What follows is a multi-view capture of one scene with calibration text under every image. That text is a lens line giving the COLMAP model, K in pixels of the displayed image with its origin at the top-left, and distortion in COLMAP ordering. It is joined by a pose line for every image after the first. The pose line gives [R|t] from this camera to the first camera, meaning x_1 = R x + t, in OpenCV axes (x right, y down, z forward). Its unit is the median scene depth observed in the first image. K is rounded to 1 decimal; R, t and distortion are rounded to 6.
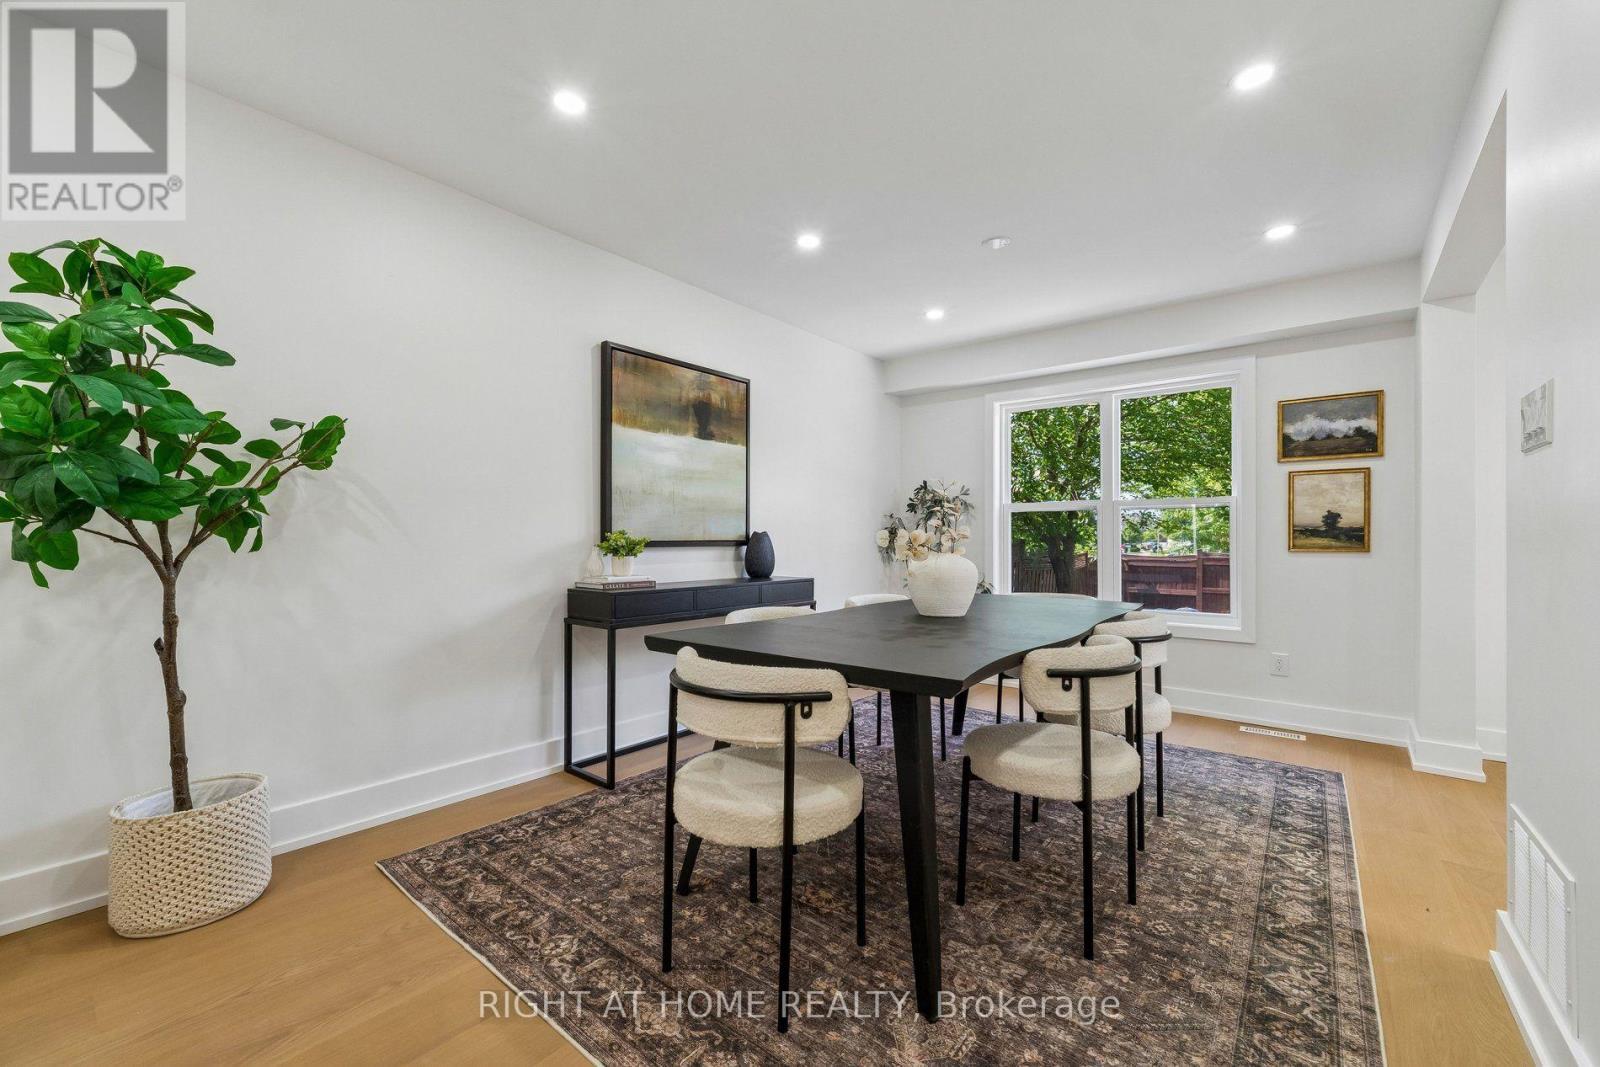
lens RADIAL K [[645.9, 0, 798.9], [0, 645.9, 538.1], [0, 0, 1]] dist [-0.009527, 0.003982]
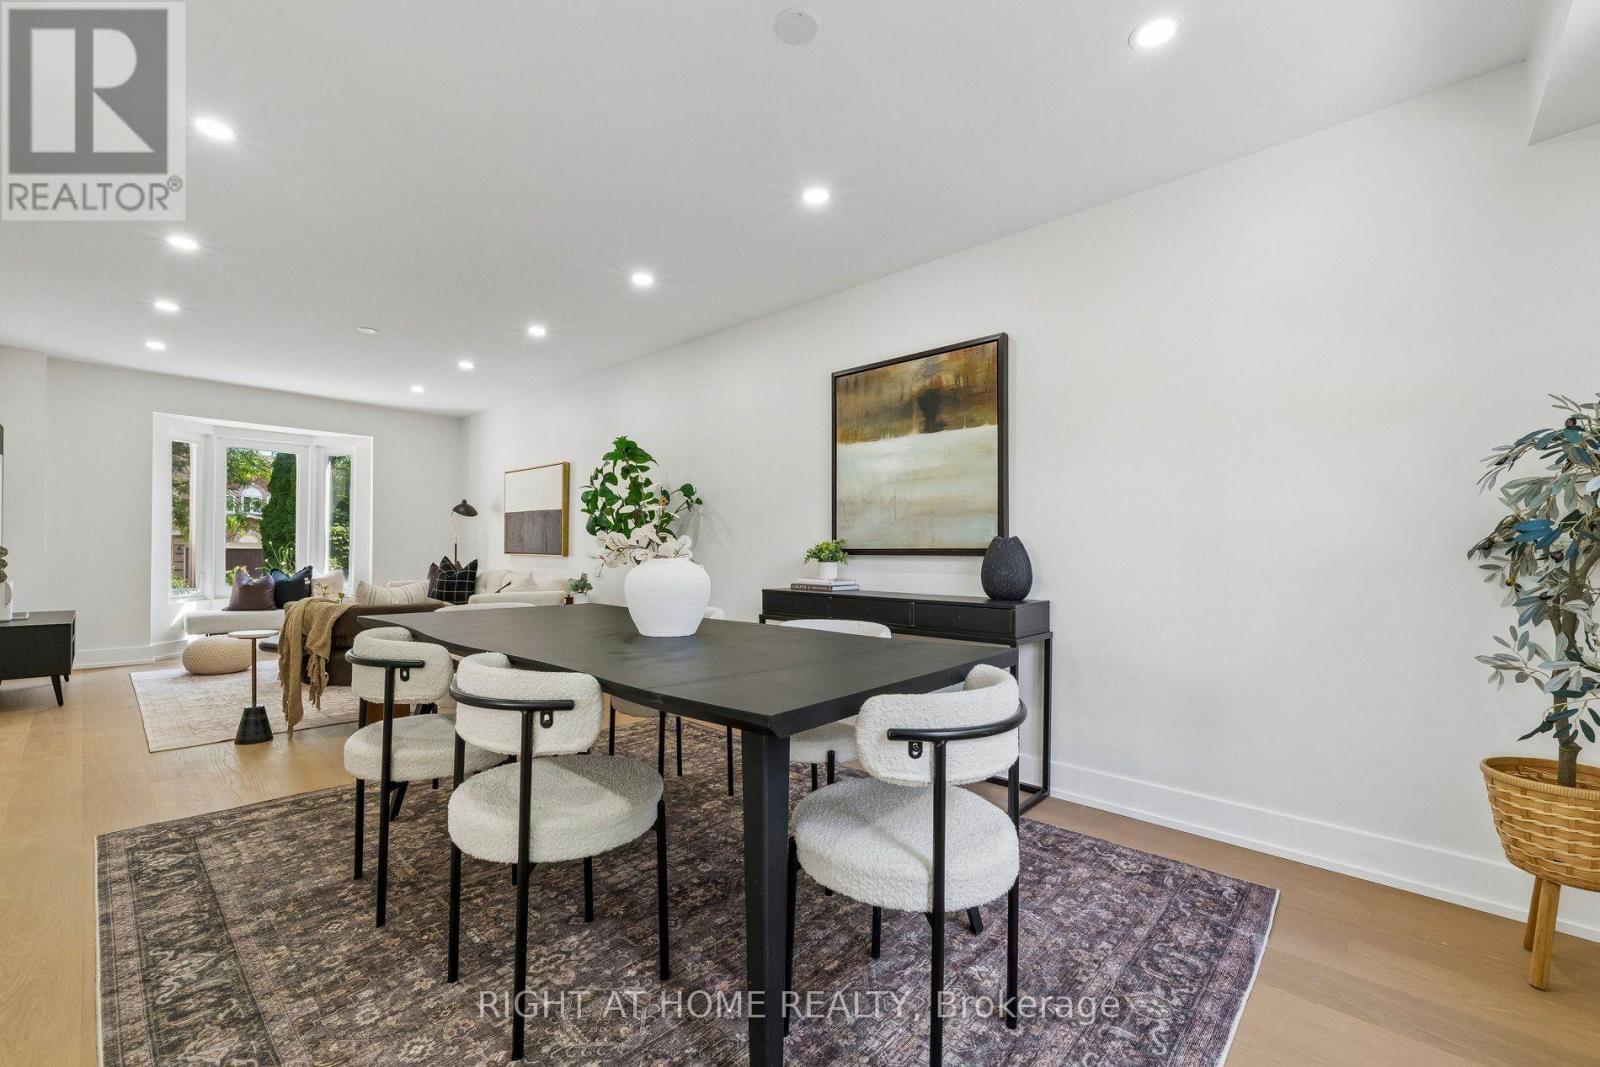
lens RADIAL K [[645.9, 0, 785.1], [0, 645.9, 560.5], [0, 0, 1]] dist [-0.009527, 0.003982]
pose [[-0.065183, 0.011984, -0.997801, 1.115408], [-0.005524, 0.999908, 0.012370, 0.015146], [0.997858, 0.006318, -0.065111, 1.302207]]
